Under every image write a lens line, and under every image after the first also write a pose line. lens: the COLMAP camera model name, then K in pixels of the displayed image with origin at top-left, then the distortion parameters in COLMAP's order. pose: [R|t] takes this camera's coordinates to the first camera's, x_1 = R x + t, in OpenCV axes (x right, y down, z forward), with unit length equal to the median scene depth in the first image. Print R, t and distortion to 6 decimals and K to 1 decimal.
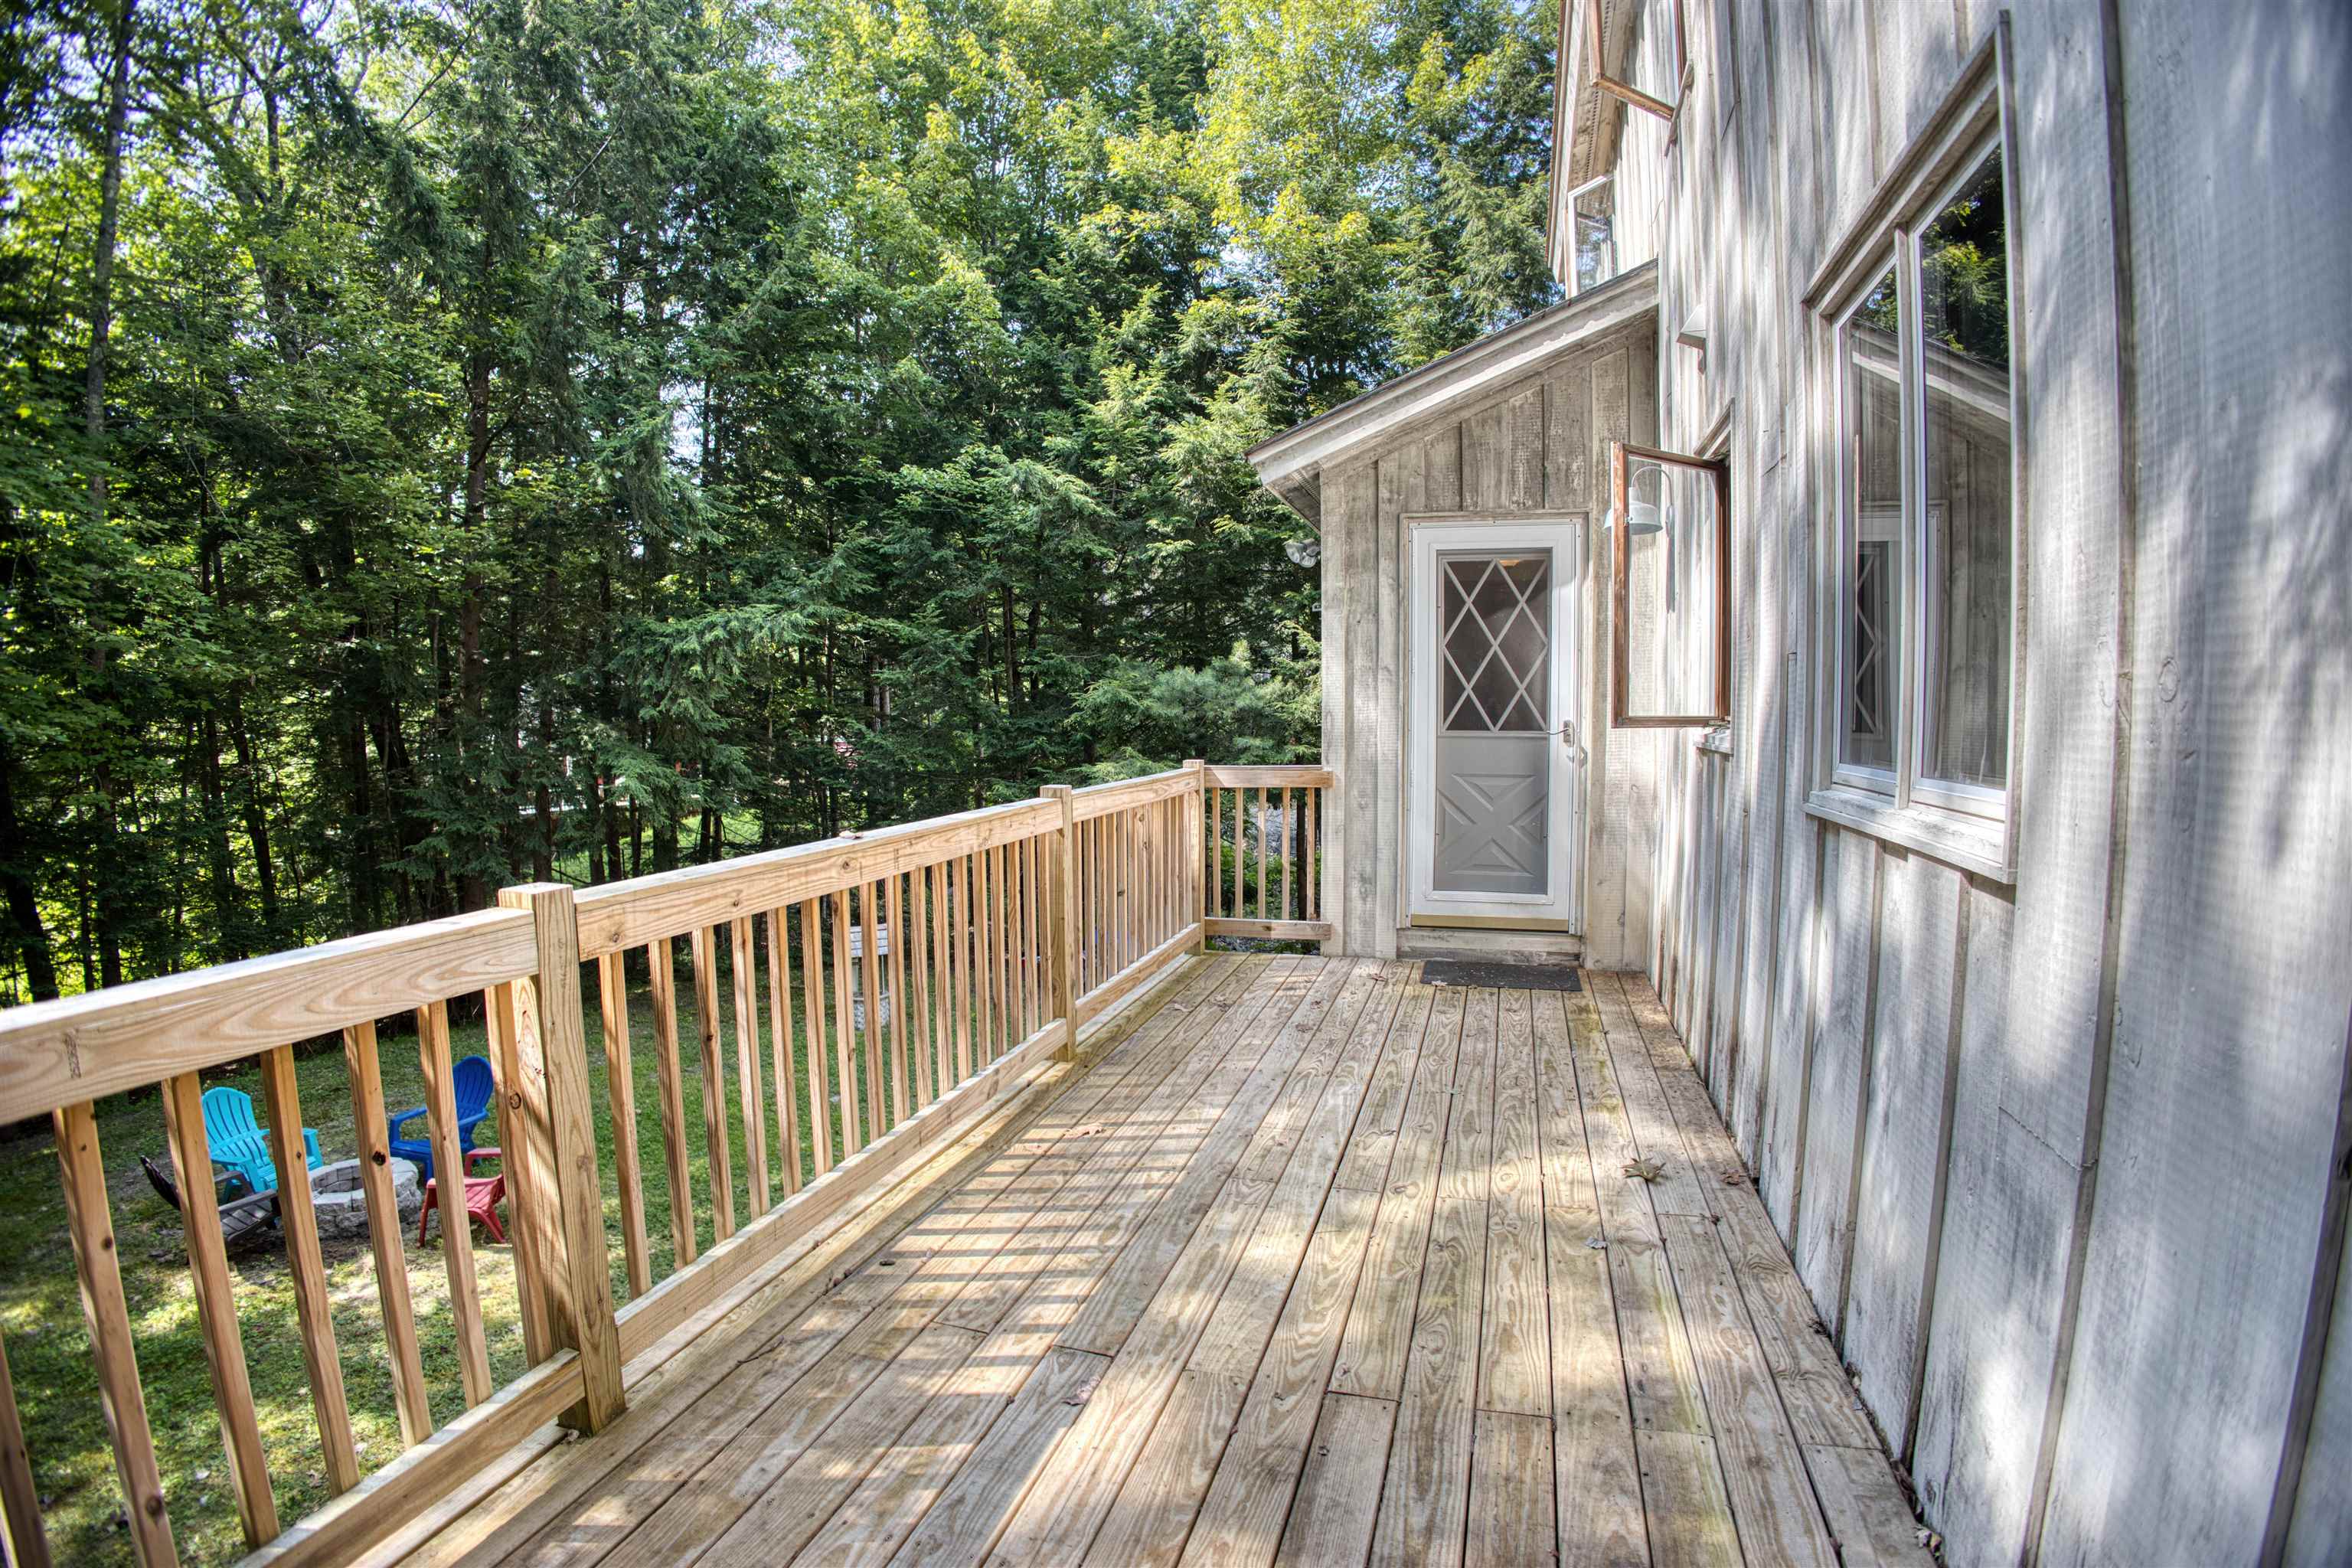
lens RADIAL K [[1082.7, 0, 1176.0], [0, 1082.7, 784.0], [0, 0, 1]] dist [-0.151213, 0.037863]
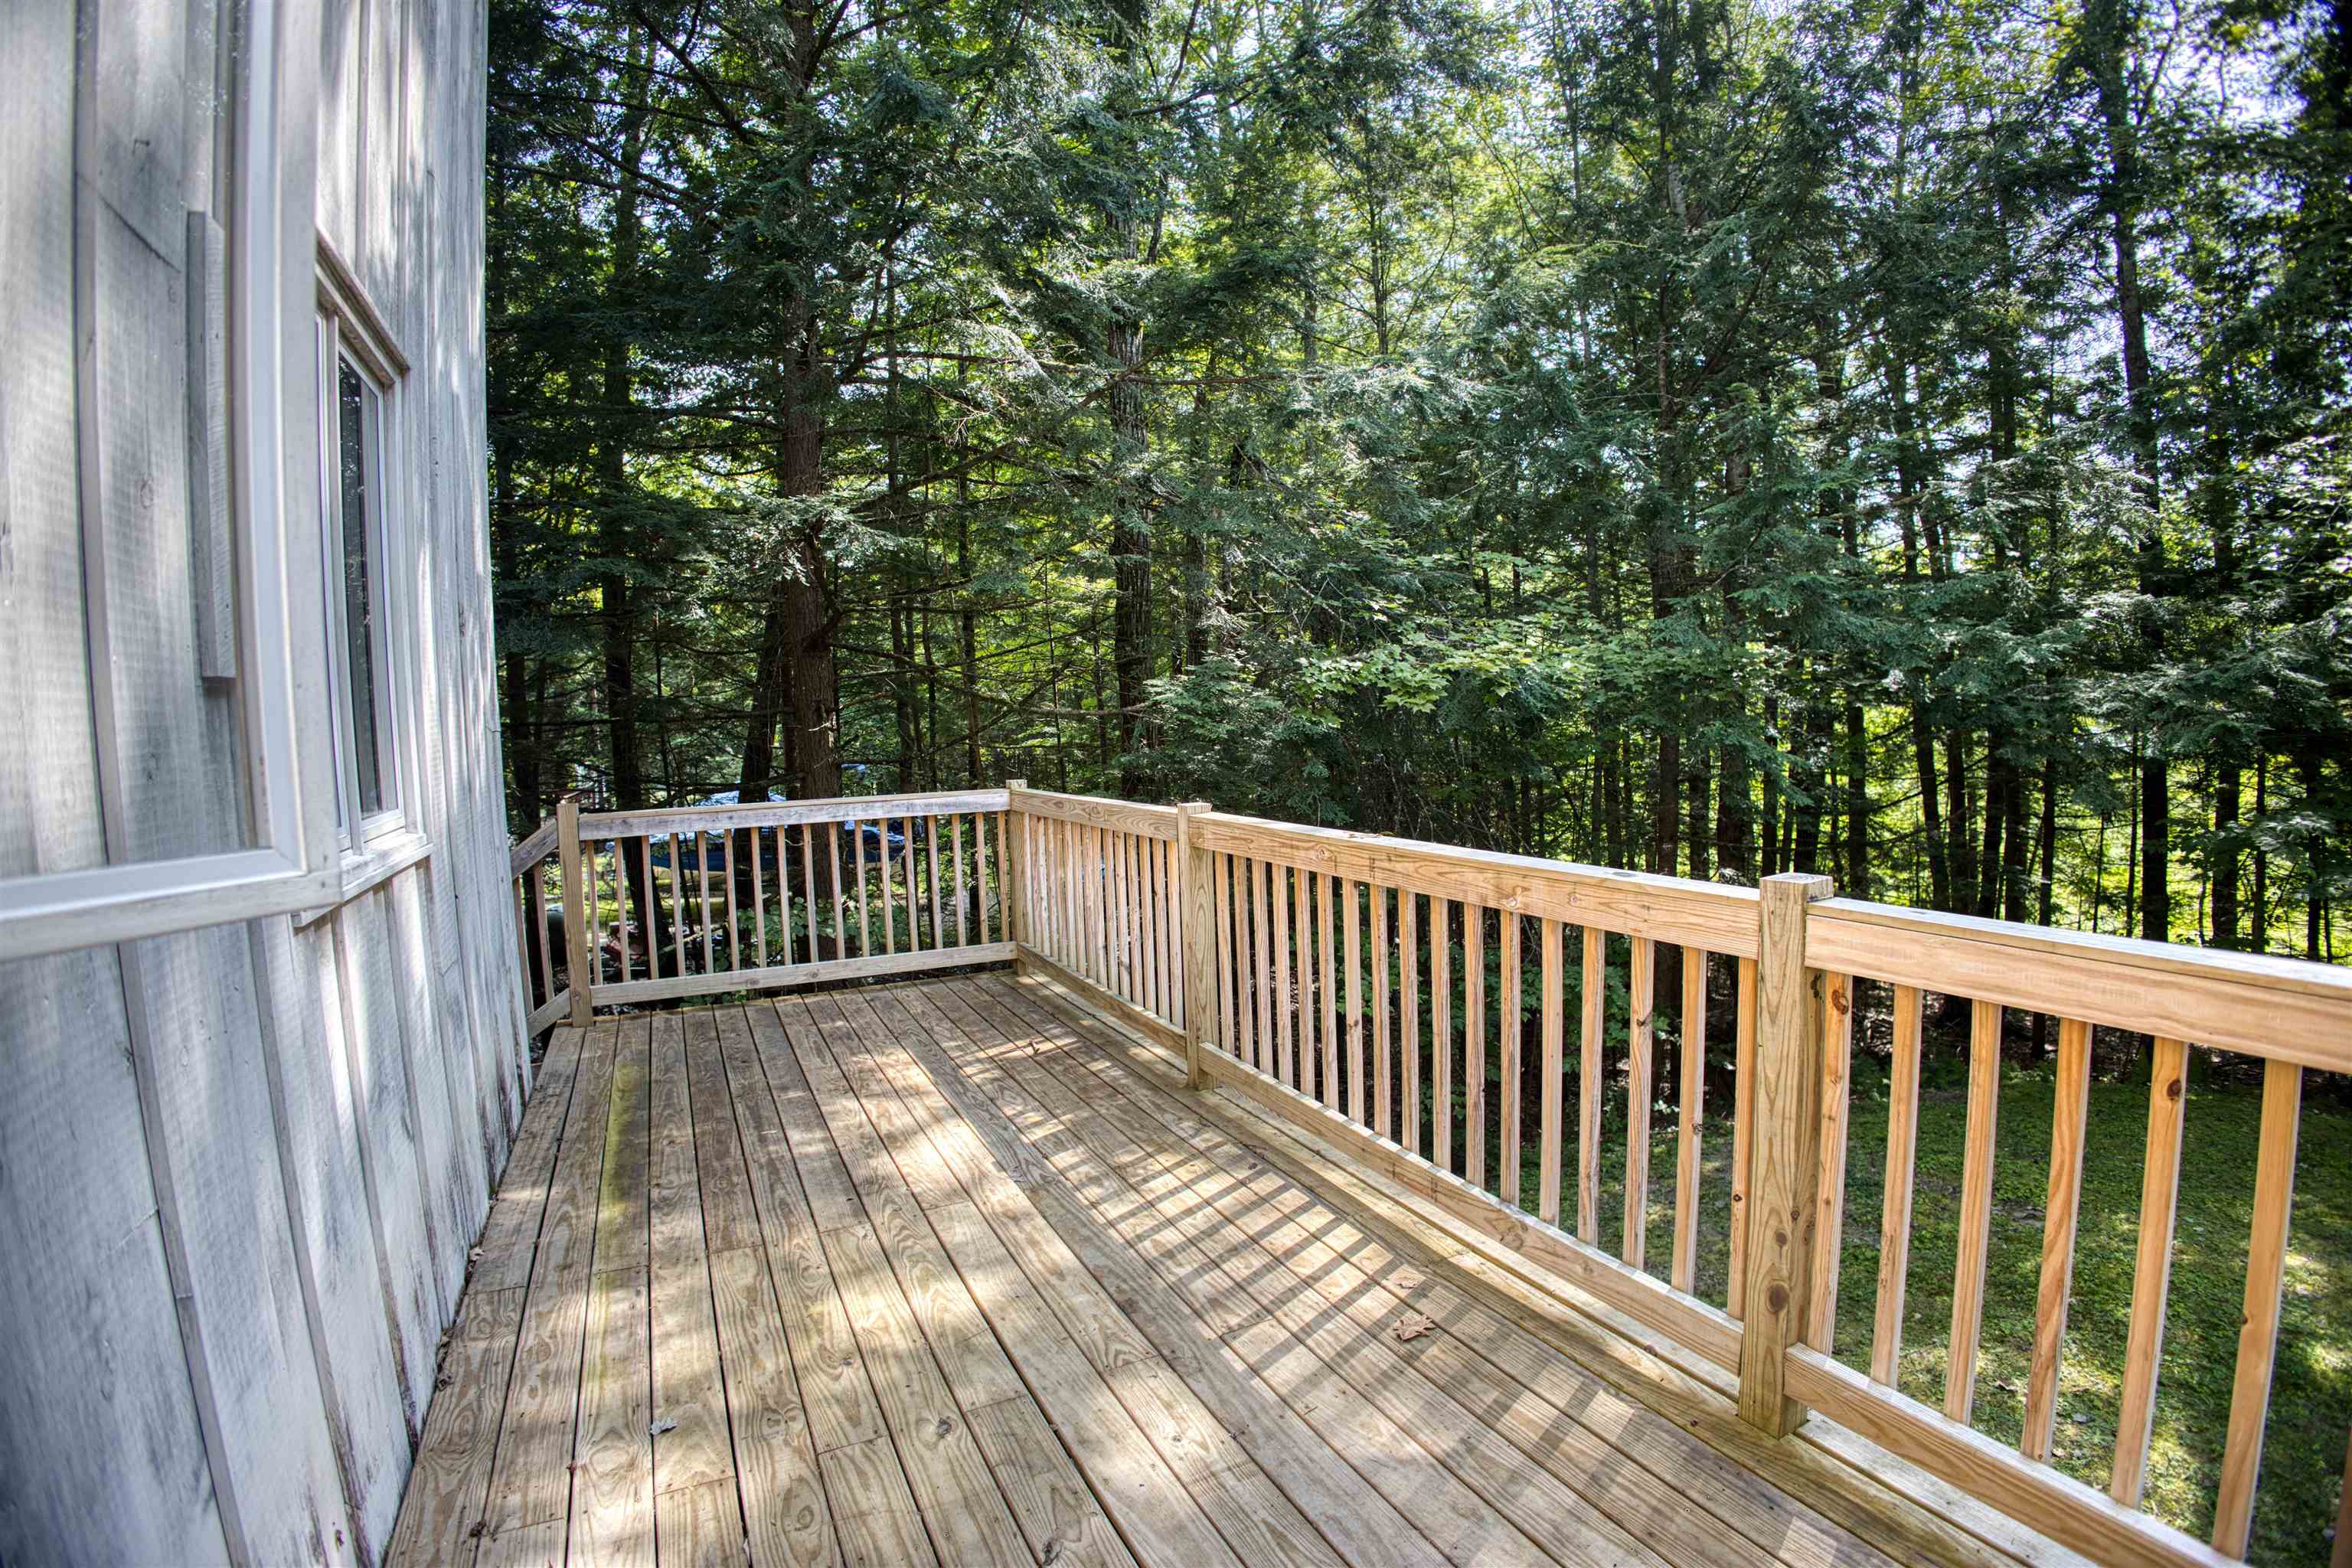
lens RADIAL K [[1082.7, 0, 1176.0], [0, 1082.7, 784.0], [0, 0, 1]] dist [-0.151213, 0.037863]
pose [[-0.705019, 0.079330, -0.704737, 0.564874], [-0.017493, 0.991476, 0.129108, -0.126442], [0.708972, 0.103351, -0.697622, 1.589201]]
